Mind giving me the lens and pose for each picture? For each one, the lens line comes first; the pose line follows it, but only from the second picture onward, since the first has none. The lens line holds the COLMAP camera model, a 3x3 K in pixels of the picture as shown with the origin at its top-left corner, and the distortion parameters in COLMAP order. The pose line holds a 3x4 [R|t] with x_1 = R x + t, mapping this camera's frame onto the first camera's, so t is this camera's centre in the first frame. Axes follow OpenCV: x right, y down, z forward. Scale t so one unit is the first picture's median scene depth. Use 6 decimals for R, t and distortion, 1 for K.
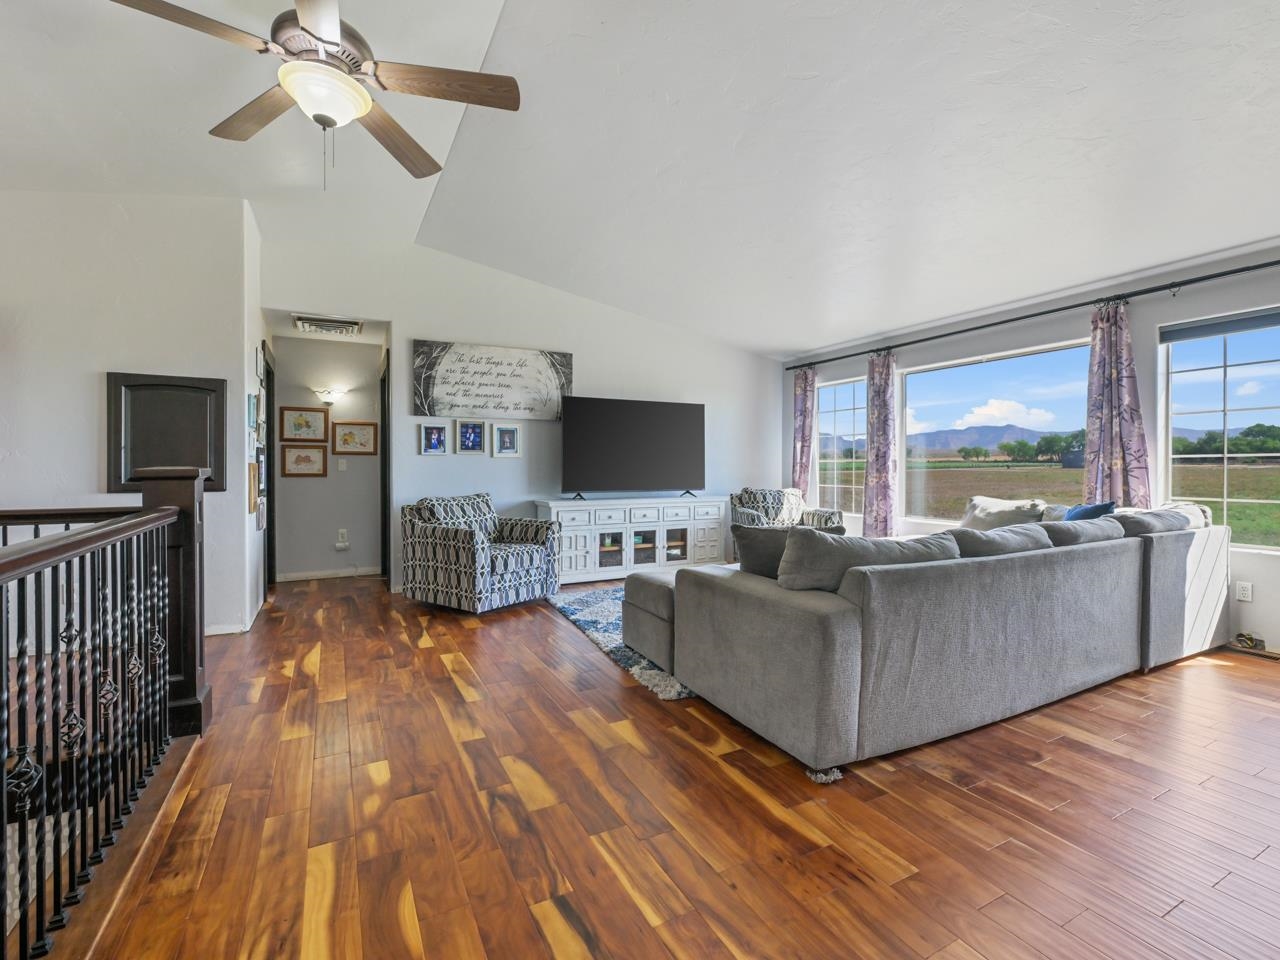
lens RADIAL K [[591.0, 0, 636.7], [0, 591.0, 463.6], [0, 0, 1]] dist [0.000119, -0.001001]
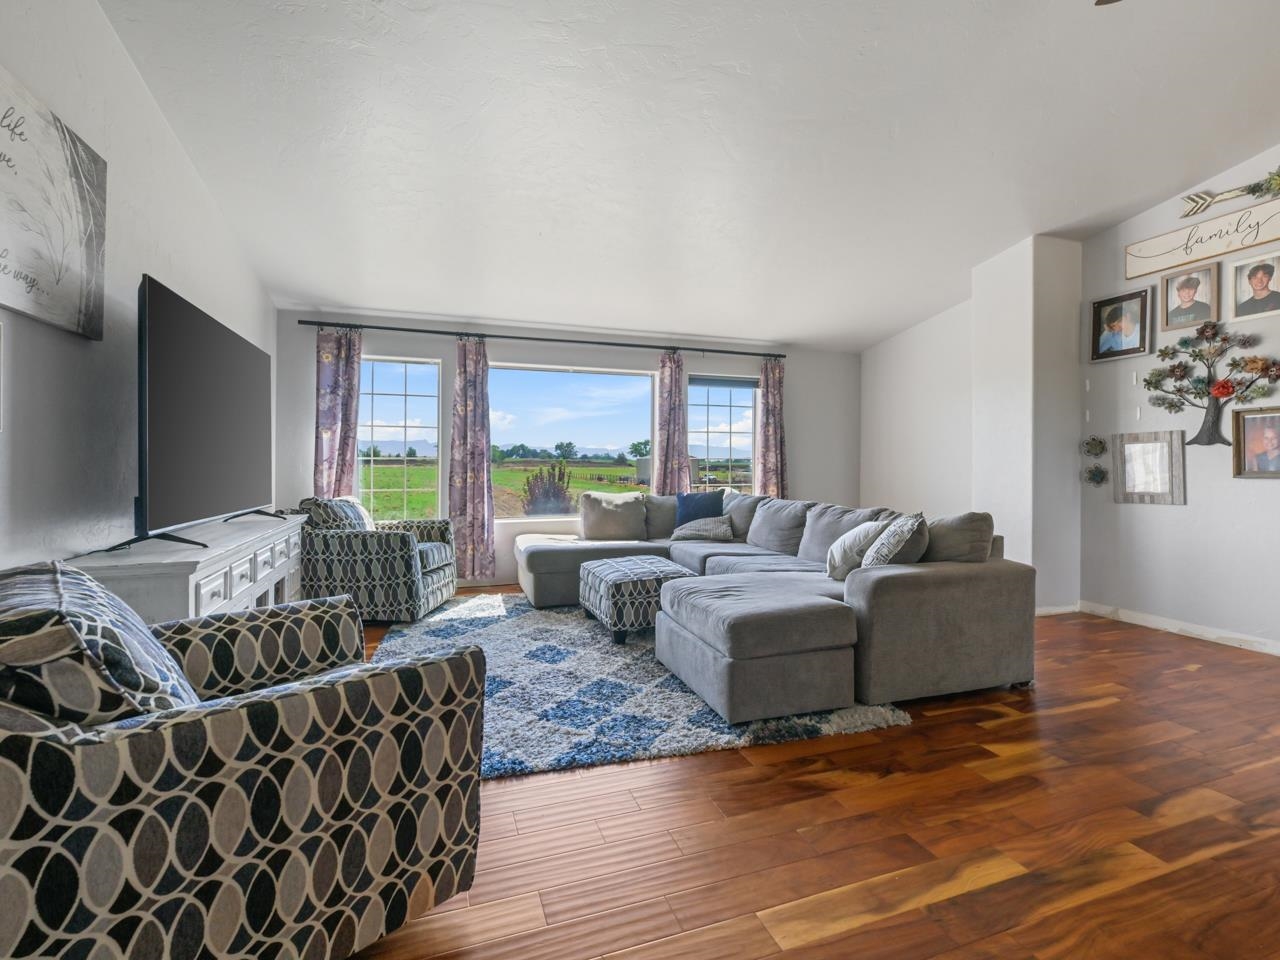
lens RADIAL K [[591.0, 0, 636.7], [0, 591.0, 463.6], [0, 0, 1]] dist [0.000119, -0.001001]
pose [[0.135532, 0.003208, 0.990768, -0.612054], [-0.005684, 0.999981, -0.002460, 0.004637], [-0.990757, -0.005298, 0.135547, 0.873506]]
